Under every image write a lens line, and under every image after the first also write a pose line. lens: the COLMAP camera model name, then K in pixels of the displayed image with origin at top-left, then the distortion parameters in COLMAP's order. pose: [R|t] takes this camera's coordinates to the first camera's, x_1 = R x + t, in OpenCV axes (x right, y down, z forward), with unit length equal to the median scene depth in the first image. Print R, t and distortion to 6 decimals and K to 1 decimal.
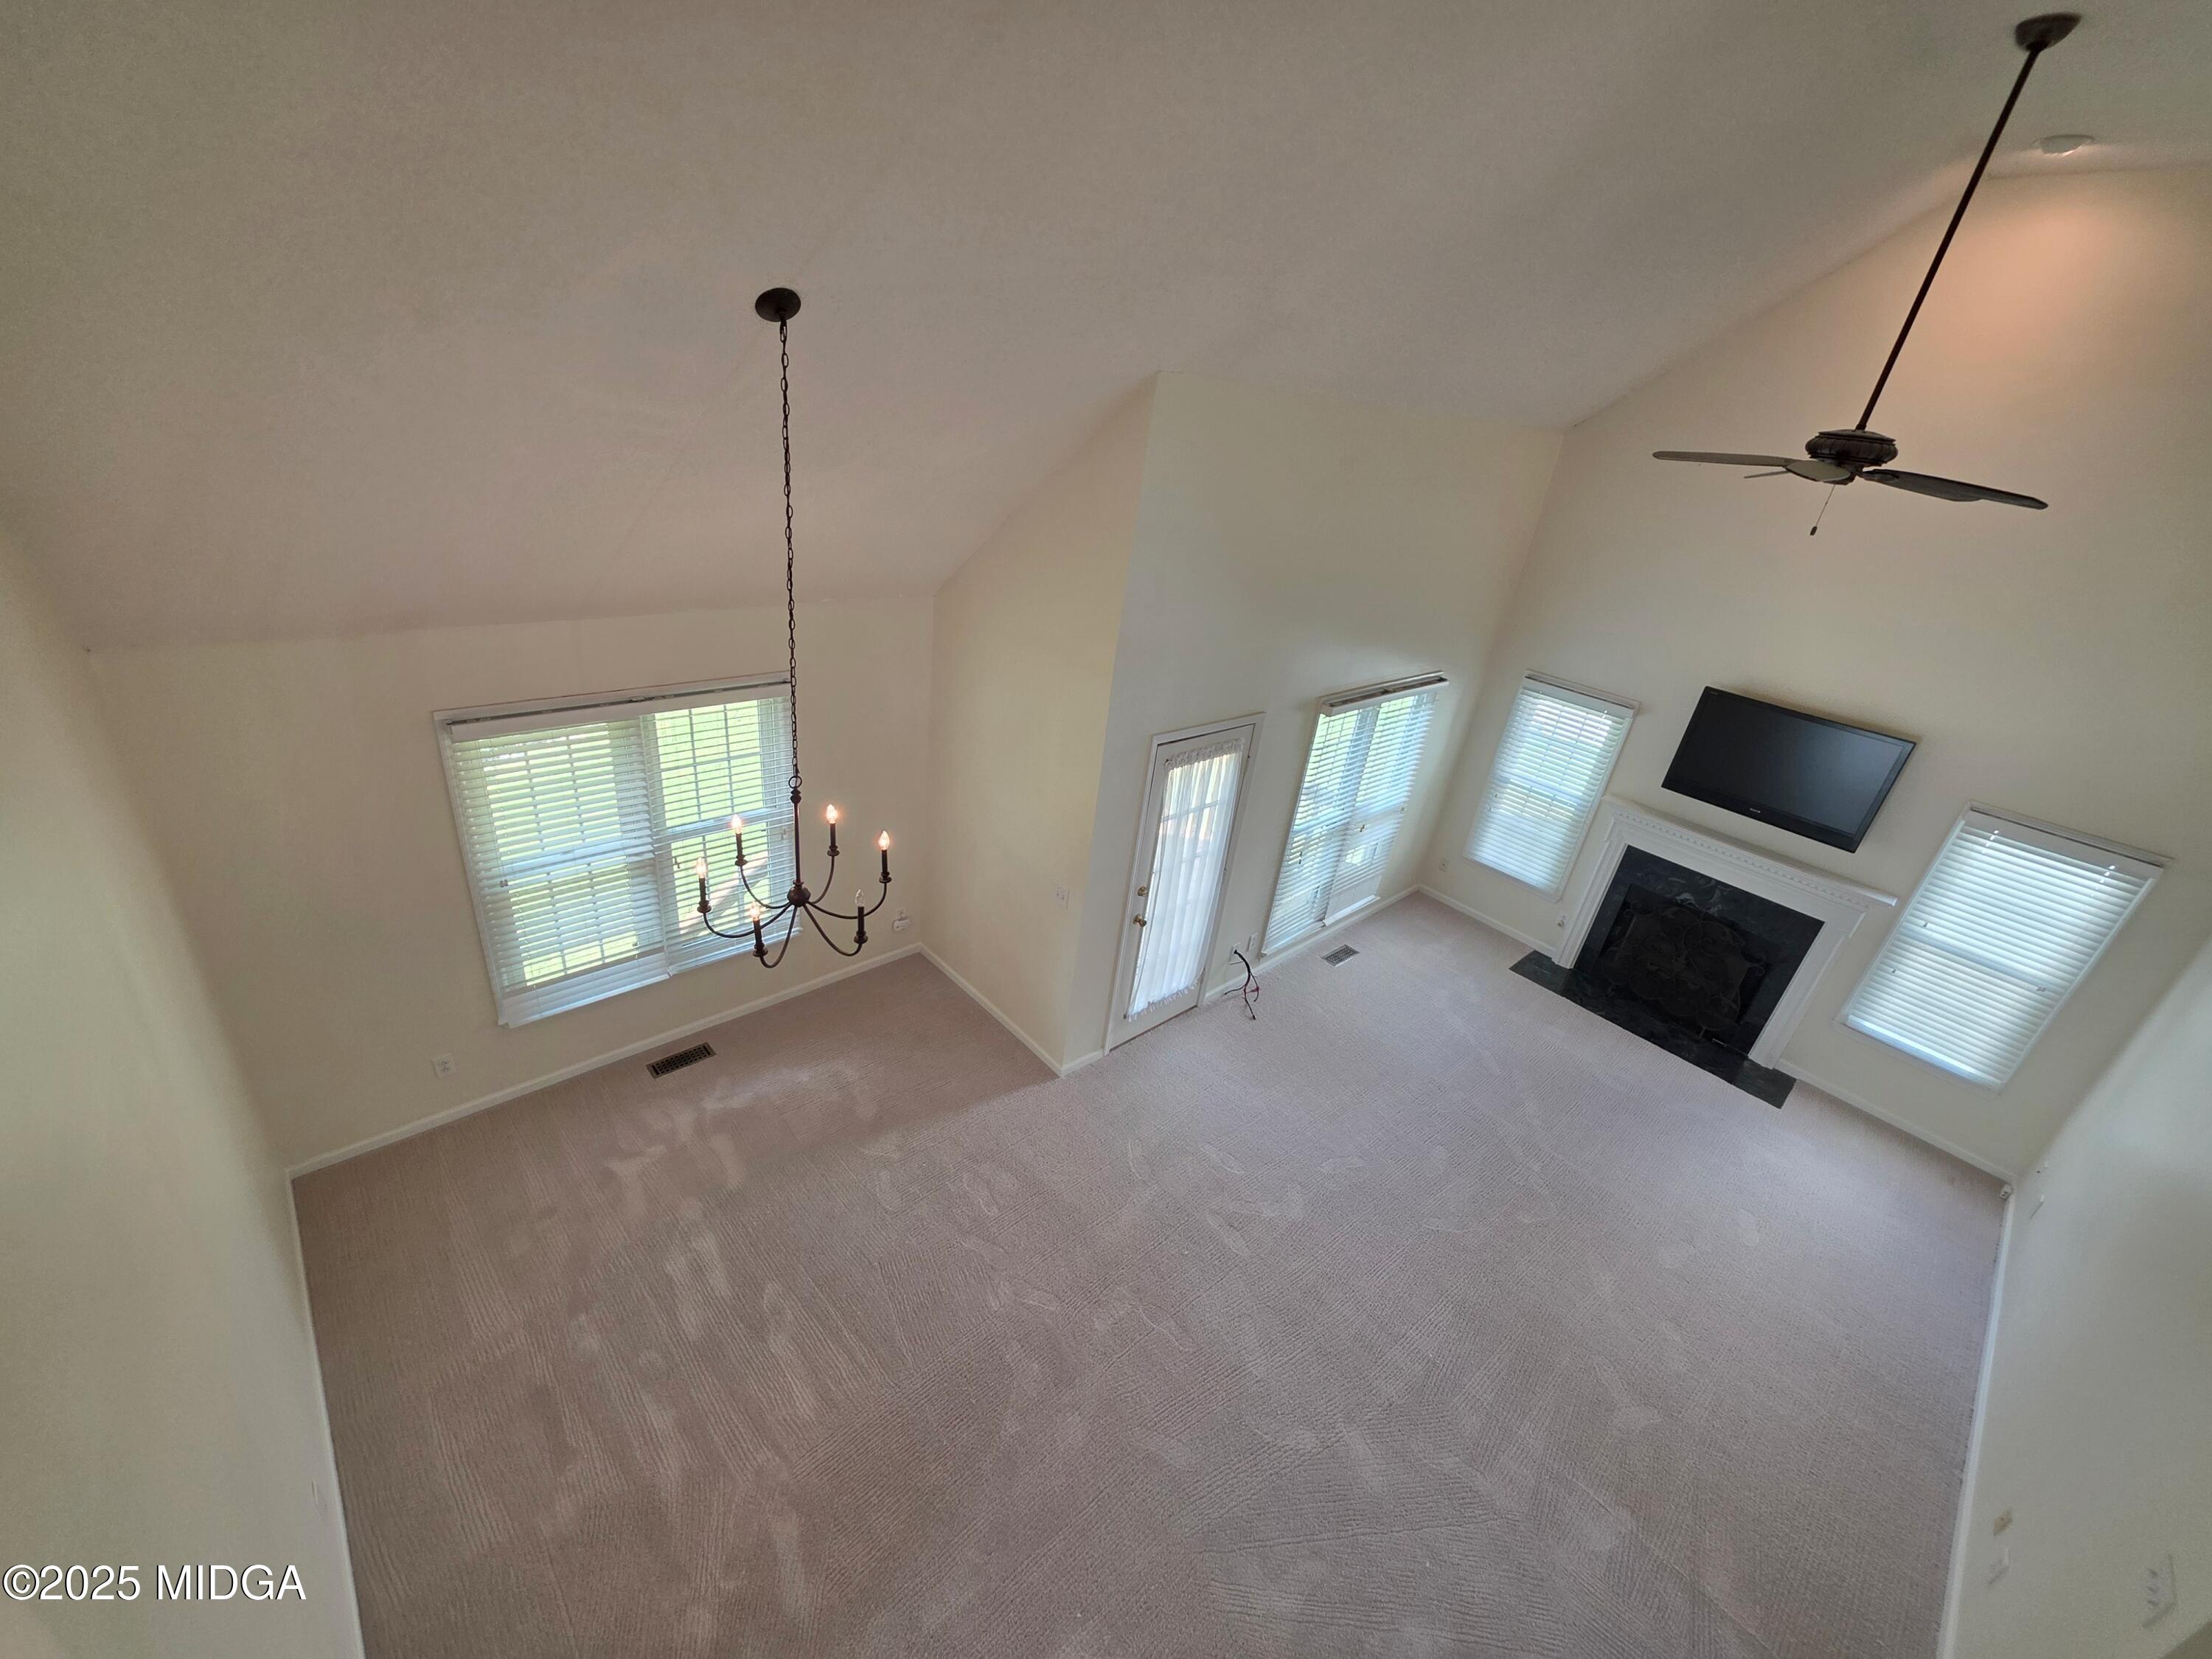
lens RADIAL K [[886.9, 0, 1094.2], [0, 886.9, 823.3], [0, 0, 1]] dist [0.002631, 0.000041]
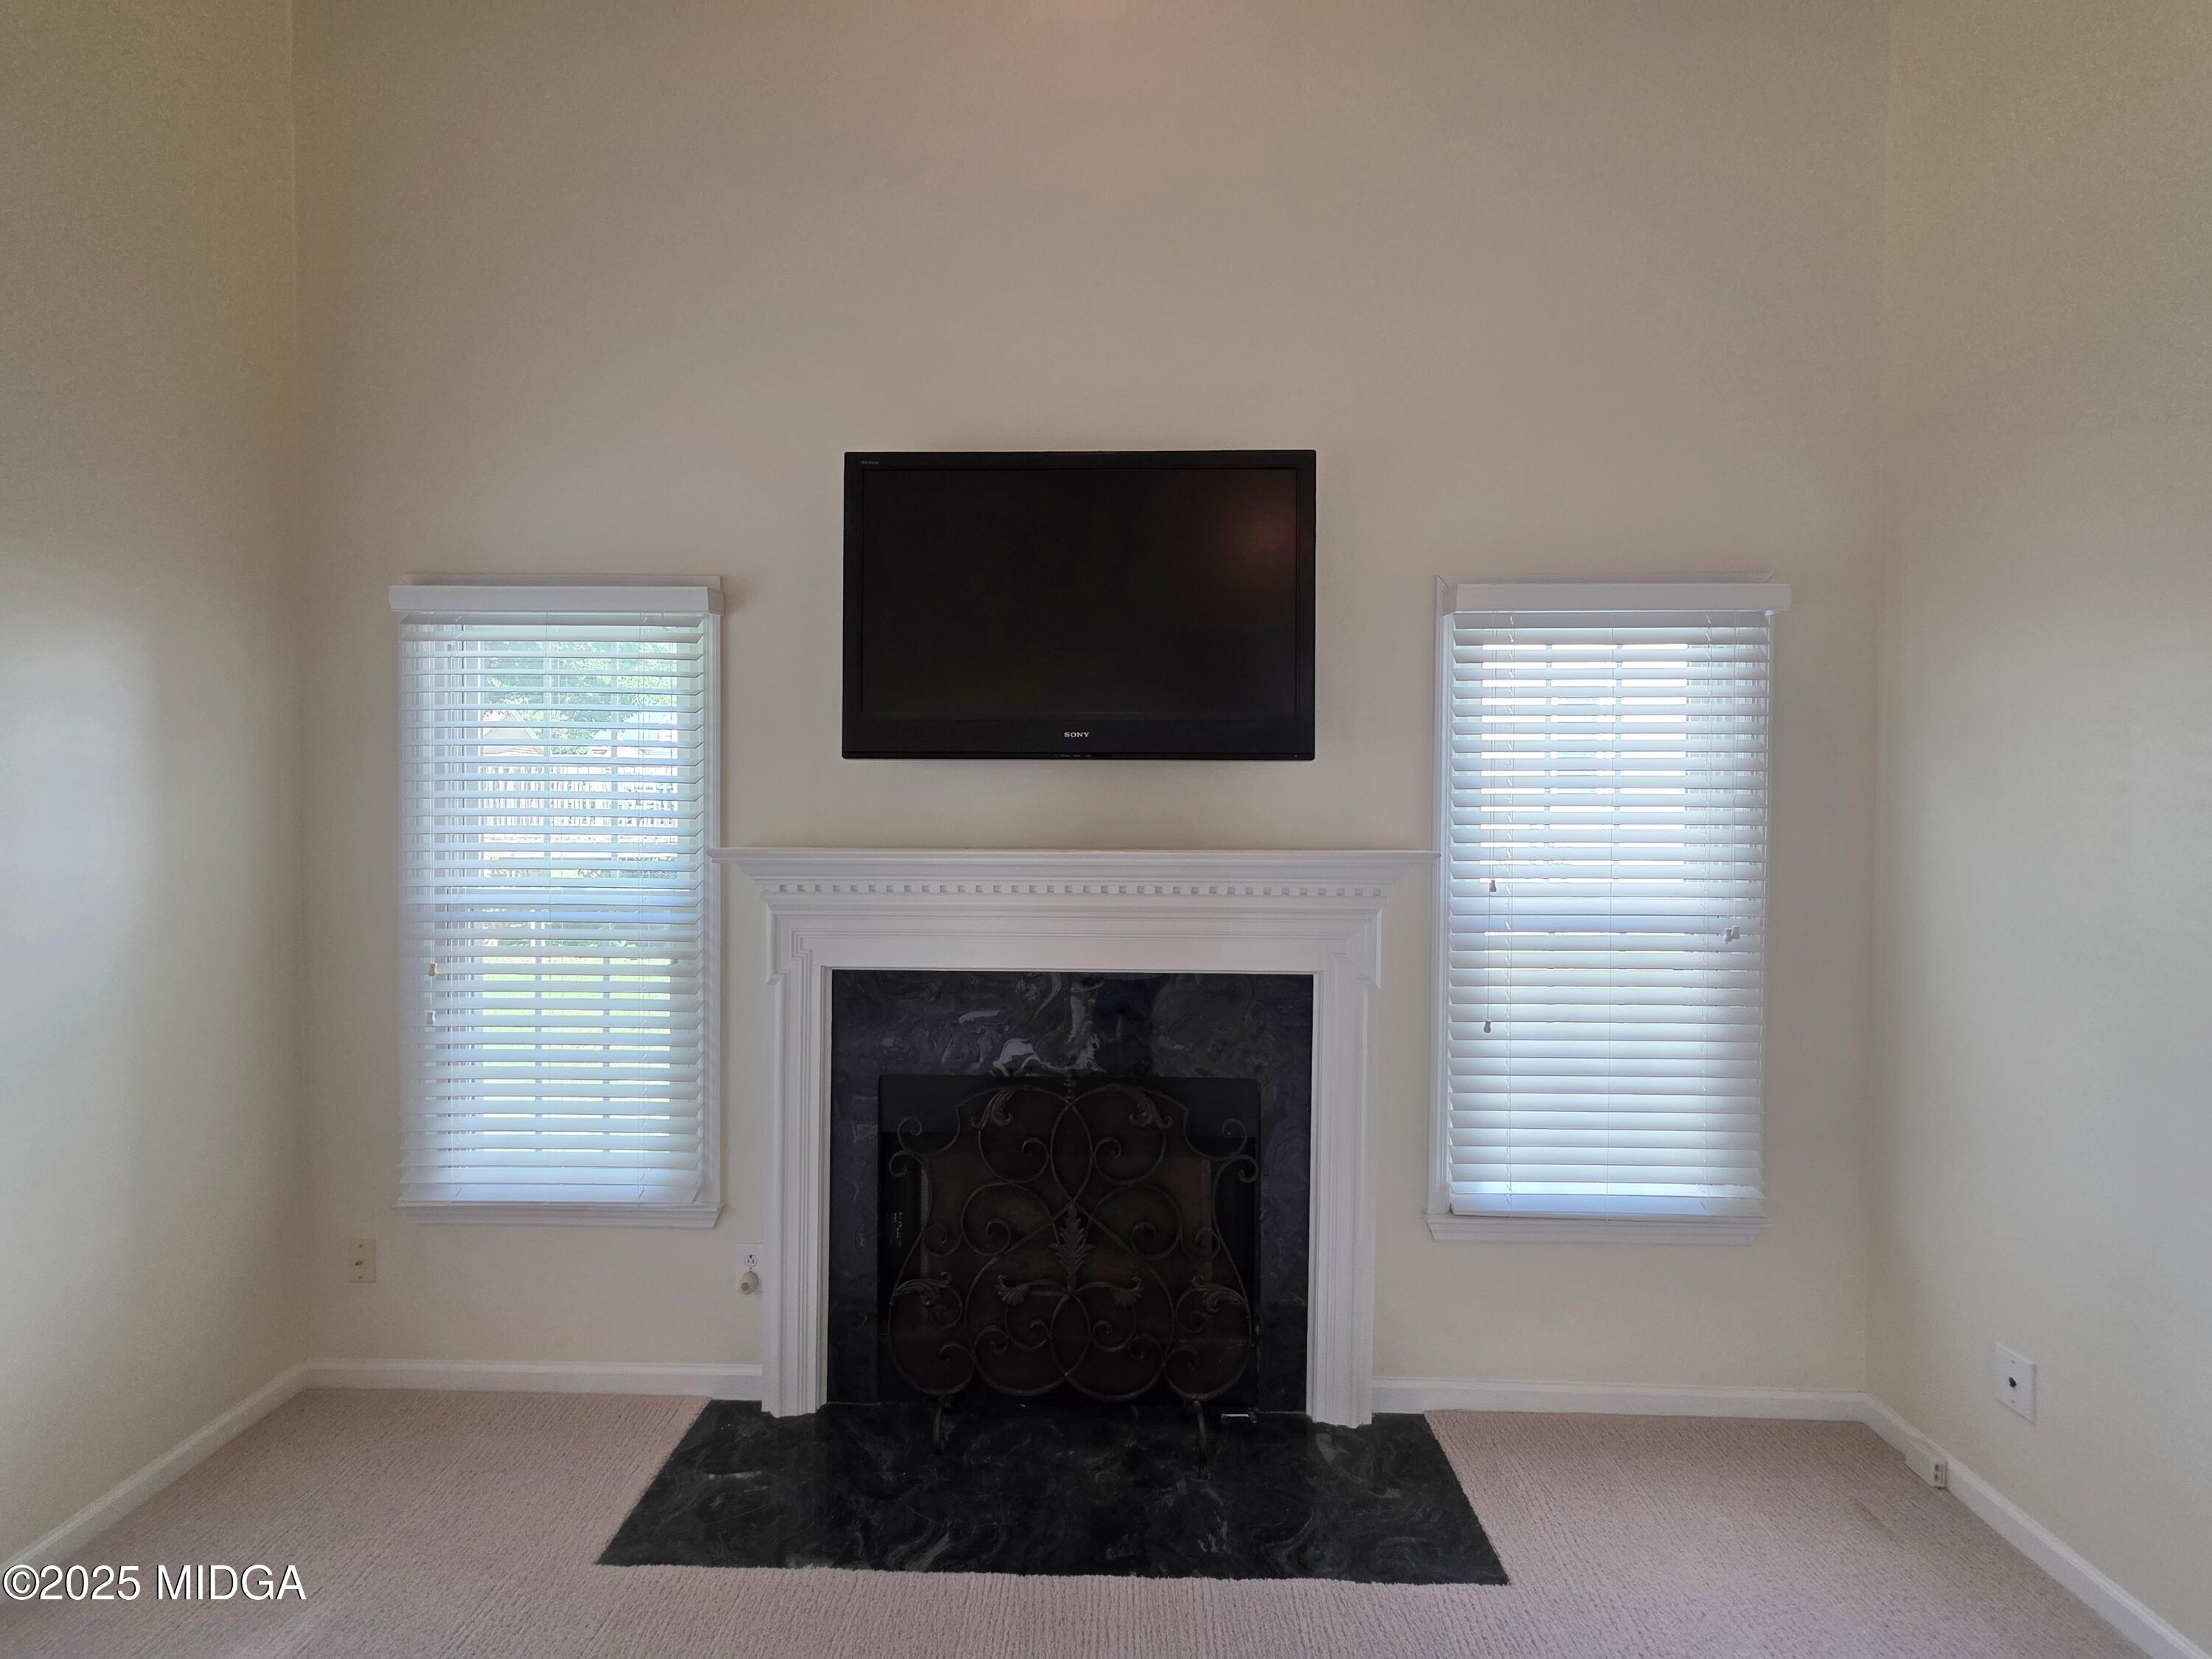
lens RADIAL K [[886.9, 0, 1087.7], [0, 886.9, 824.3], [0, 0, 1]] dist [0.002631, 0.000041]
pose [[0.685051, -0.129864, 0.716826, 0.465393], [0.387242, 0.898365, -0.207324, 0.090779], [-0.617048, 0.419613, 0.665715, 0.742131]]
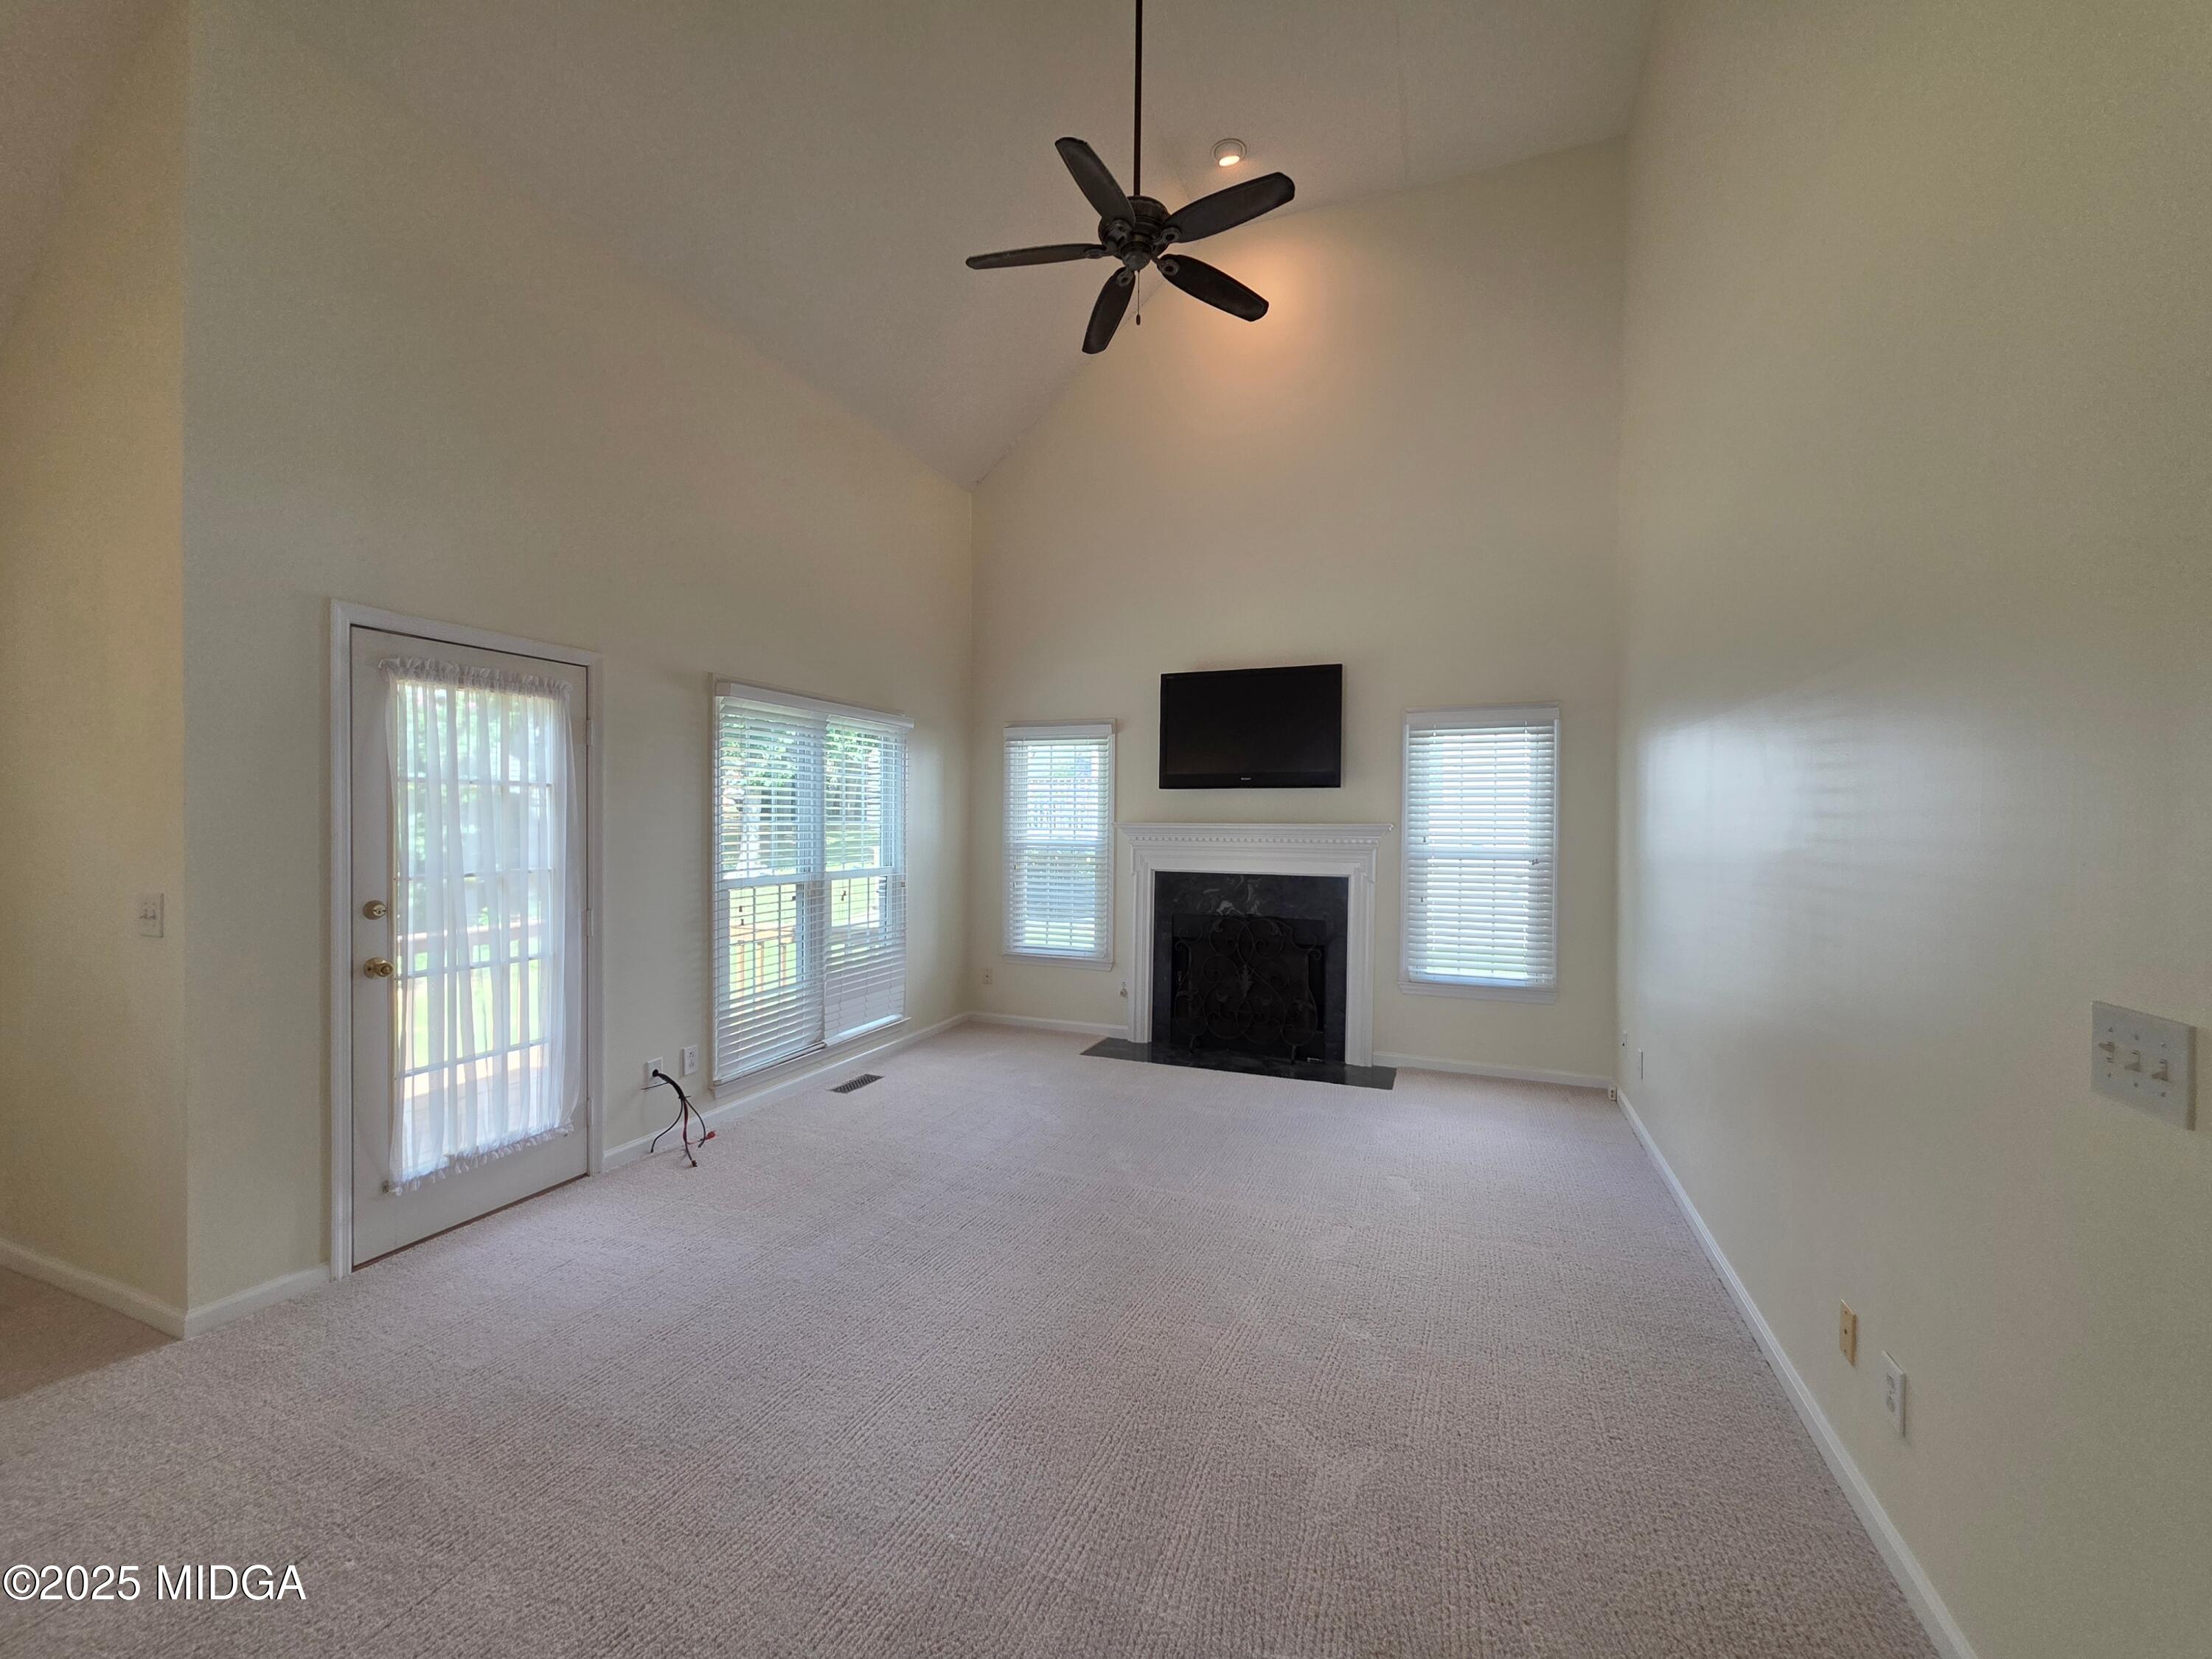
lens RADIAL K [[886.9, 0, 1096.6], [0, 886.9, 827.4], [0, 0, 1]] dist [0.002631, 0.000041]
pose [[0.894509, -0.117255, 0.431399, 0.188793], [0.281001, 0.897999, -0.338580, 0.290112], [-0.347696, 0.424086, 0.836217, 0.286350]]
